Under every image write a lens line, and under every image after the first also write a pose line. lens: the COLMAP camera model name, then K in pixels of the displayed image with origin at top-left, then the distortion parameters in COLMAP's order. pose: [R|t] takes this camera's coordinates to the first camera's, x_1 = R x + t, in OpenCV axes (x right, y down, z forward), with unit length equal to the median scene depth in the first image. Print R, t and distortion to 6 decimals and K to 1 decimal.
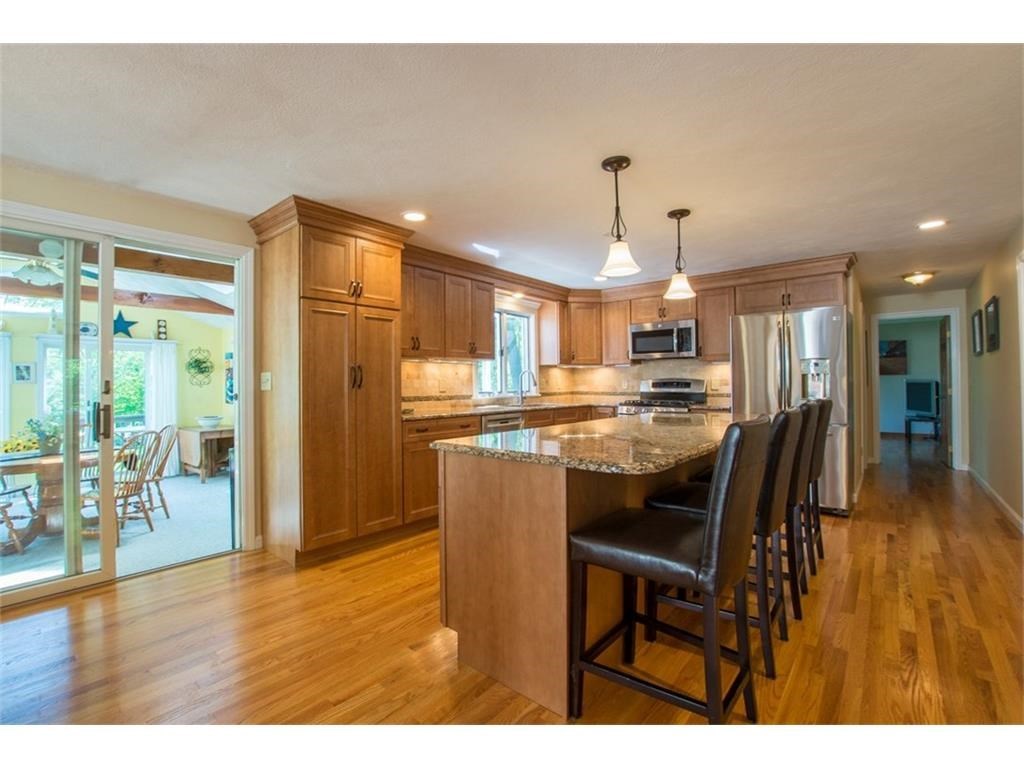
lens RADIAL K [[456.6, 0, 502.2], [0, 456.6, 380.8], [0, 0, 1]] dist [-0.040324, 0.005377]
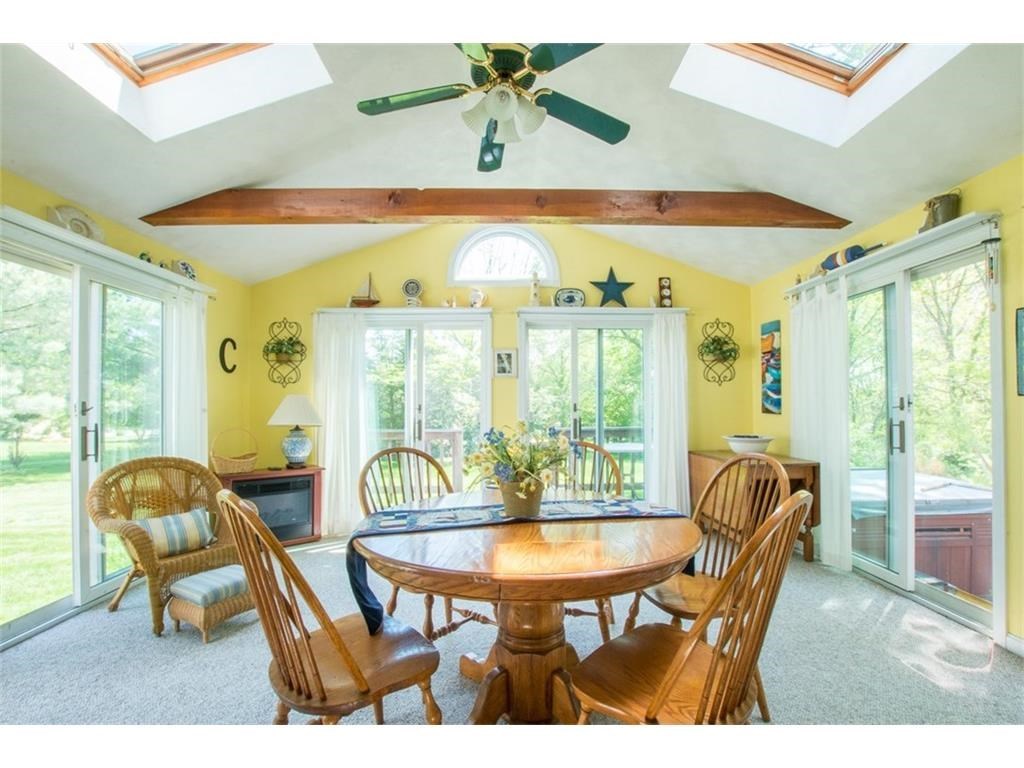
lens RADIAL K [[456.6, 0, 515.3], [0, 456.6, 393.1], [0, 0, 1]] dist [-0.040324, 0.005377]
pose [[0.658446, -0.012741, -0.752520, -0.697366], [0.002005, 0.999883, -0.015175, 0.058151], [0.752625, 0.008483, 0.658394, 0.700370]]
